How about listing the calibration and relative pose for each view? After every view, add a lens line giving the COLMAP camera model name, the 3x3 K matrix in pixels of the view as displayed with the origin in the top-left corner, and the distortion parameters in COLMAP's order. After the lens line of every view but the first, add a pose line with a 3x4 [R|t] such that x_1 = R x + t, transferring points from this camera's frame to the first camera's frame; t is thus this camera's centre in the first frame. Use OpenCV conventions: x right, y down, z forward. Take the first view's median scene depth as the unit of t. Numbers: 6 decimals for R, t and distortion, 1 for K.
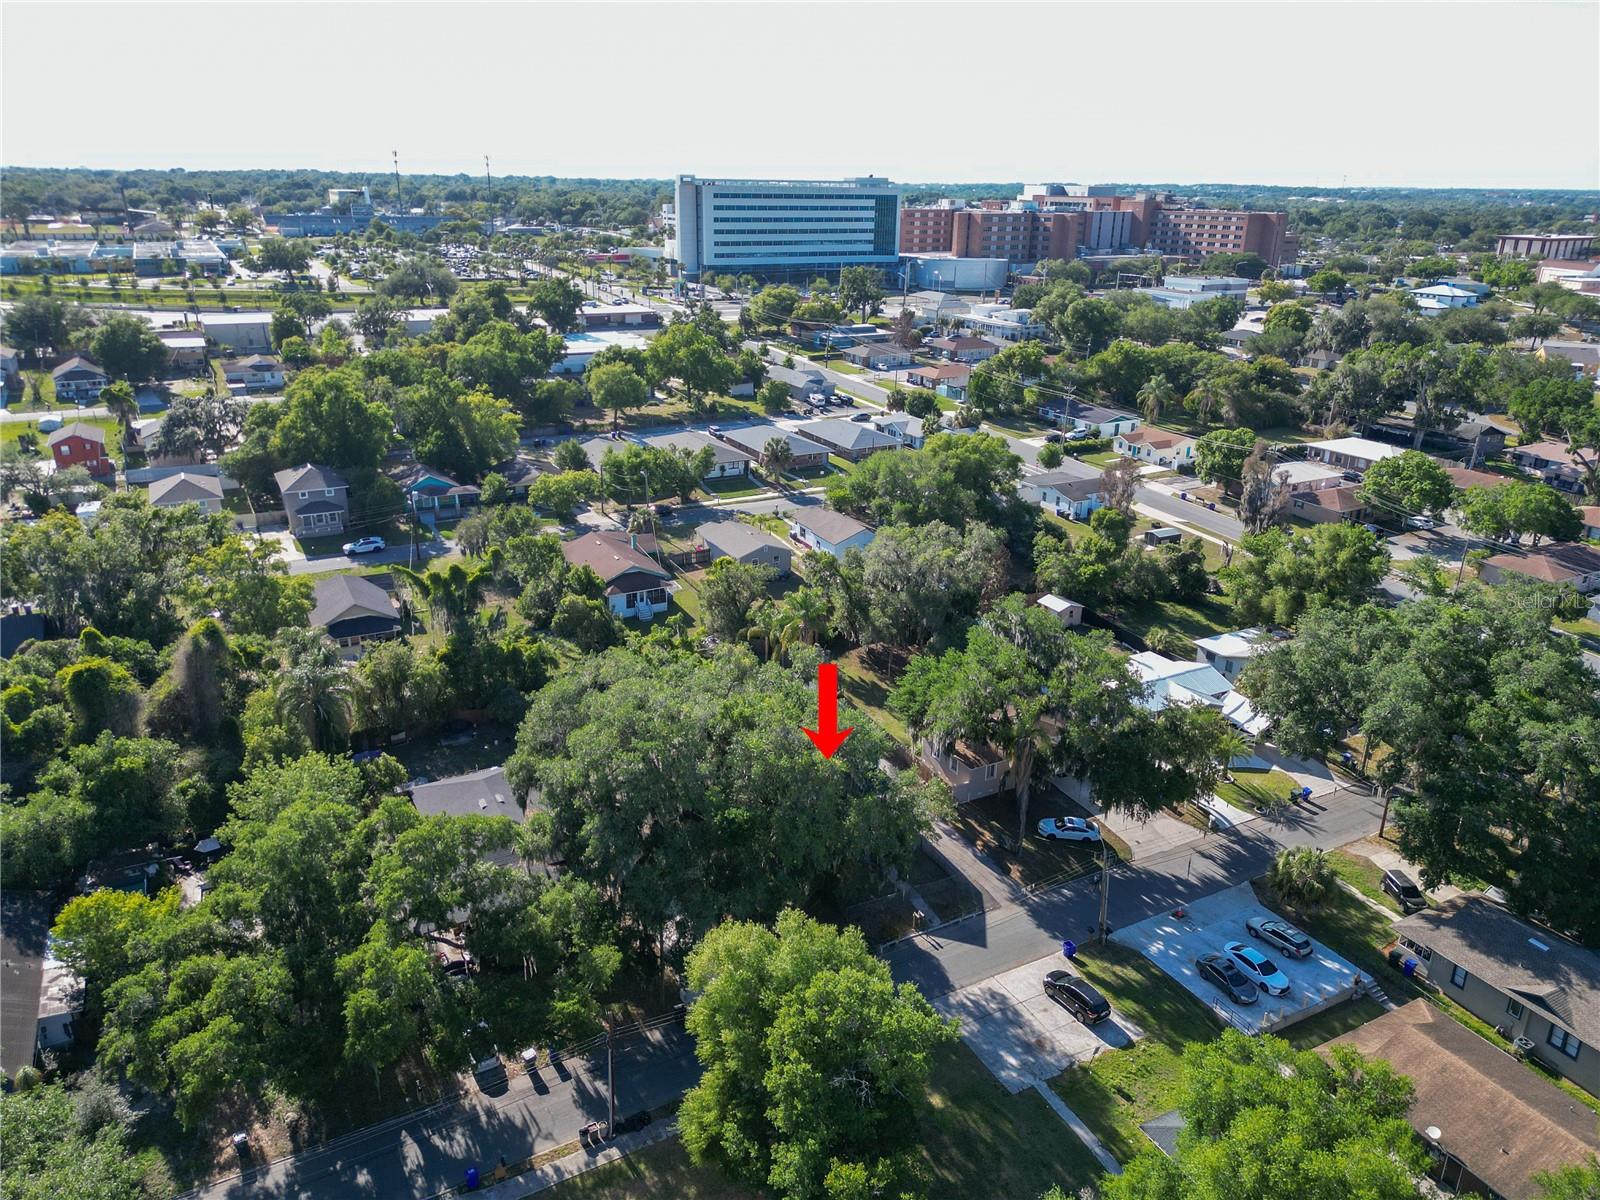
lens RADIAL K [[1142.7, 0, 797.2], [0, 1142.7, 574.6], [0, 0, 1]] dist [0.081567, -0.002880]
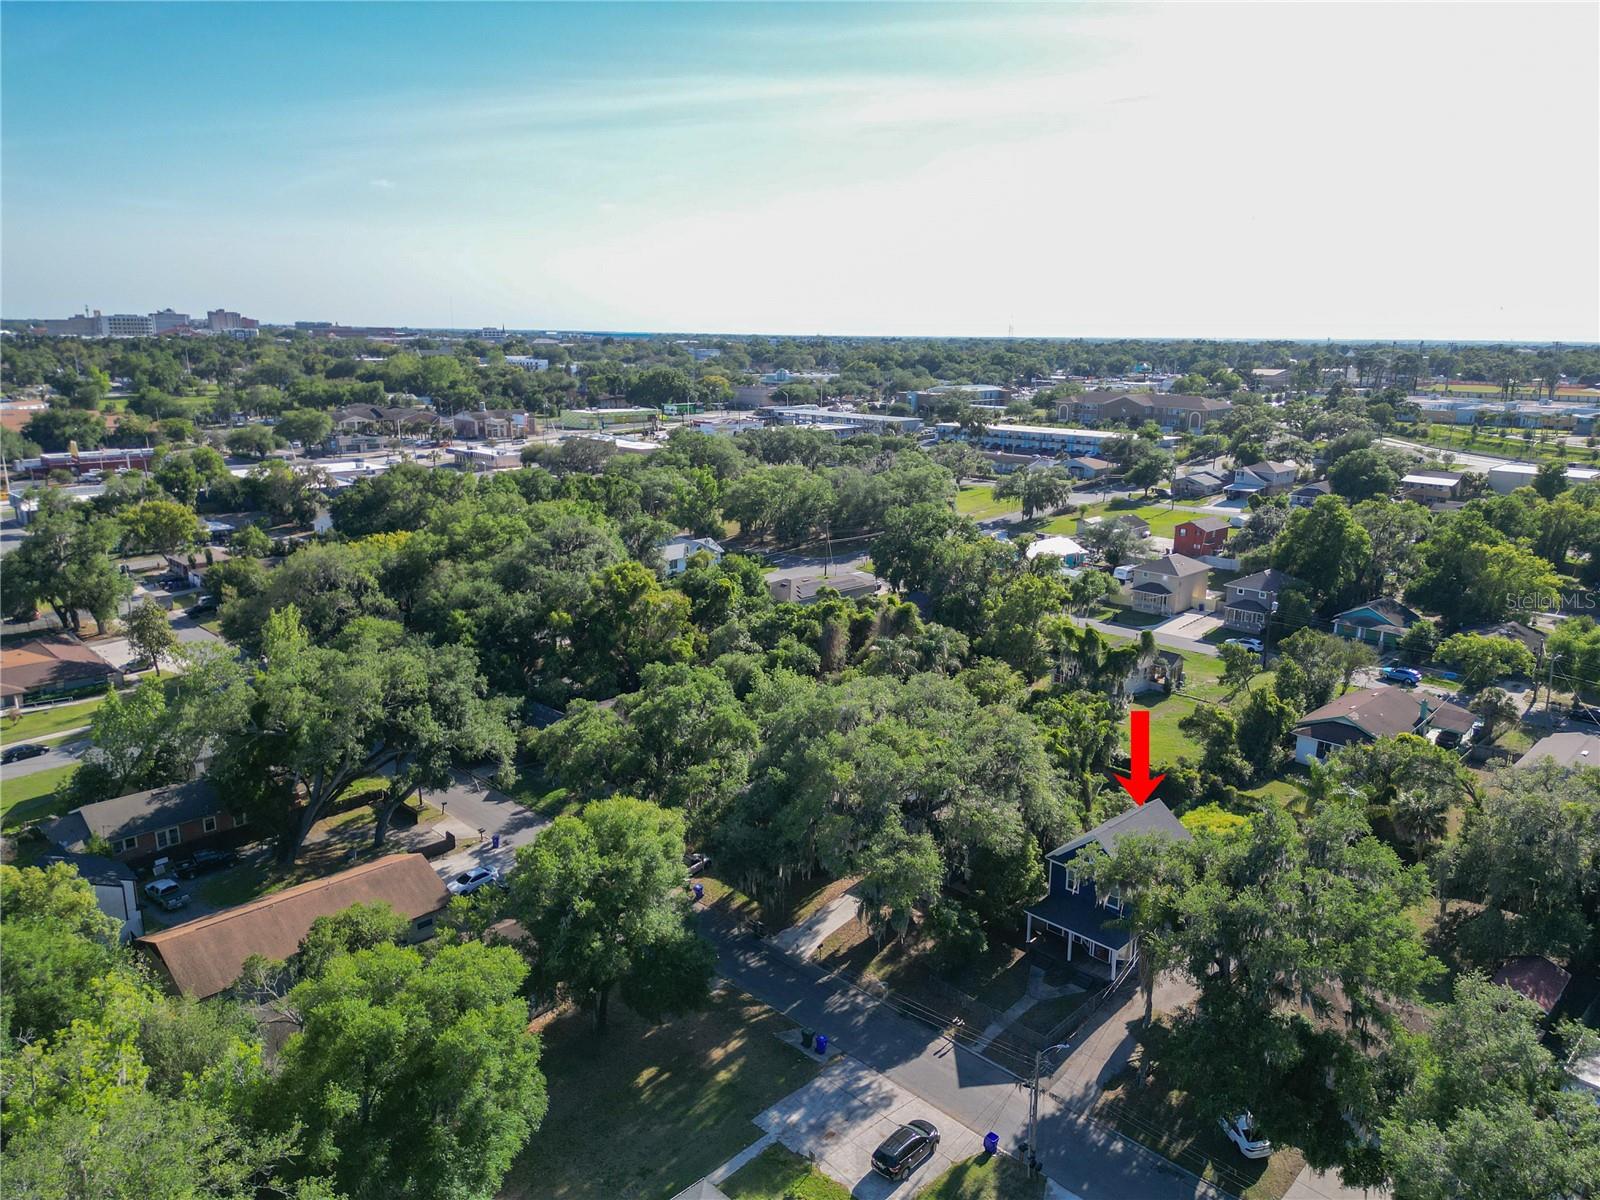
lens RADIAL K [[1123.7, 0, 800.0], [0, 1123.7, 600.0], [0, 0, 1]] dist [0.055187, -0.048883]
pose [[0.279967, 0.208167, -0.937169, 0.387828], [-0.319123, 0.940873, 0.113656, -0.041201], [0.905416, 0.267252, 0.329845, 0.221786]]
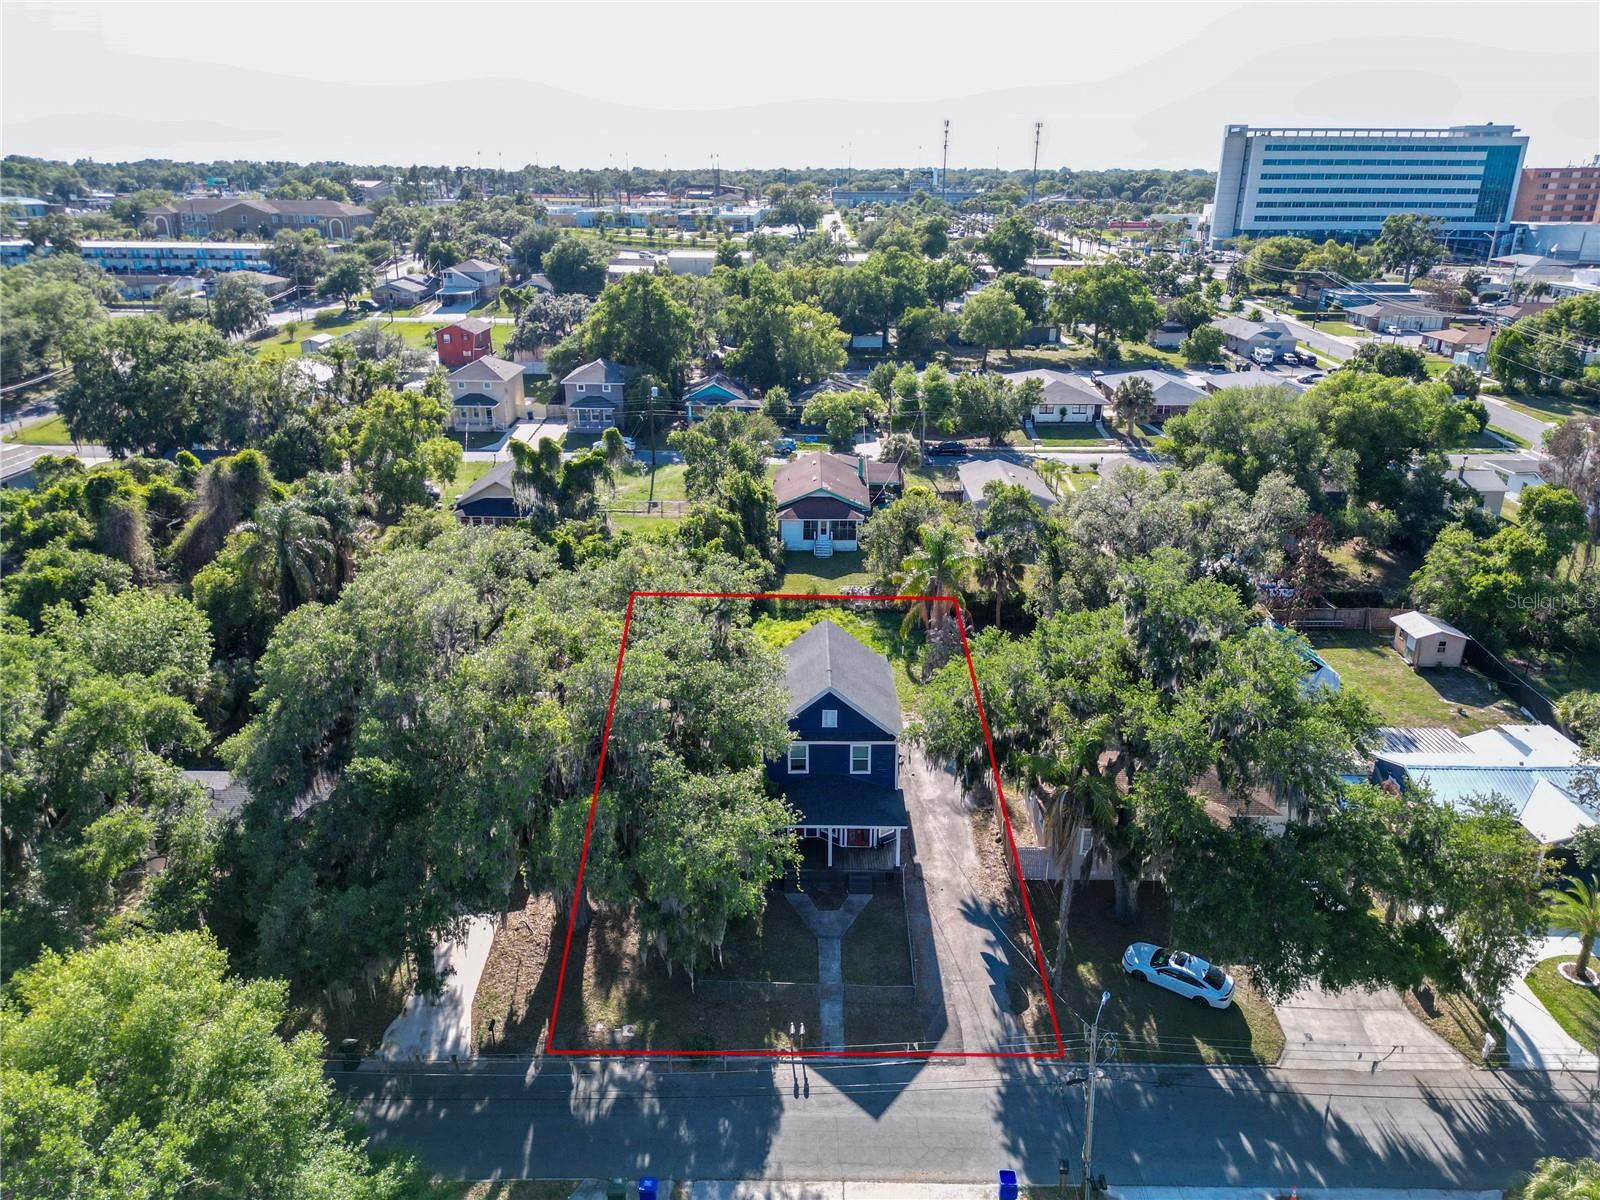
lens RADIAL K [[1123.7, 0, 800.0], [0, 1123.7, 600.0], [0, 0, 1]] dist [0.055187, -0.048883]
pose [[0.875899, 0.160438, -0.455039, 0.152289], [-0.150748, 0.986882, 0.057783, 0.019058], [0.458341, 0.017984, 0.888595, 0.215387]]
